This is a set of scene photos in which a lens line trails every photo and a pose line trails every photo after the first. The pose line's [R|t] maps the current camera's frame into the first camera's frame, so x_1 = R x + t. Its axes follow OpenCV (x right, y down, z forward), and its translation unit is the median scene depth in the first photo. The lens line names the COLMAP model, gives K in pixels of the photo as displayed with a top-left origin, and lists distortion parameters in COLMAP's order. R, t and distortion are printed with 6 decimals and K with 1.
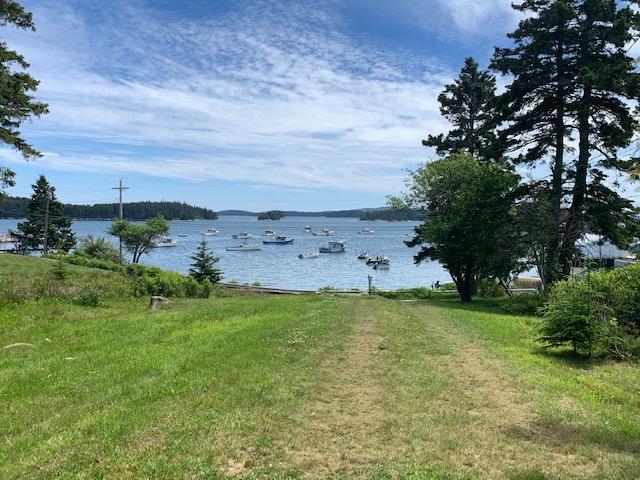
lens RADIAL K [[614.3, 0, 320.0], [0, 614.3, 240.0], [0, 0, 1]] dist [0.007705, 0.004104]
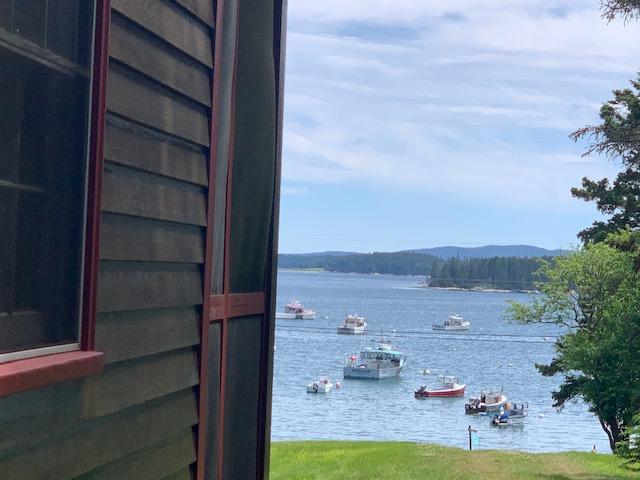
lens RADIAL K [[1901.8, 0, 320.0], [0, 1901.8, 240.0], [0, 0, 1]] dist [0.032028, -11.855057]
pose [[0.999380, 0.034047, -0.008949, -0.047405], [-0.034491, 0.997876, -0.055255, -0.009516], [0.007048, 0.055529, 0.998432, -0.728664]]
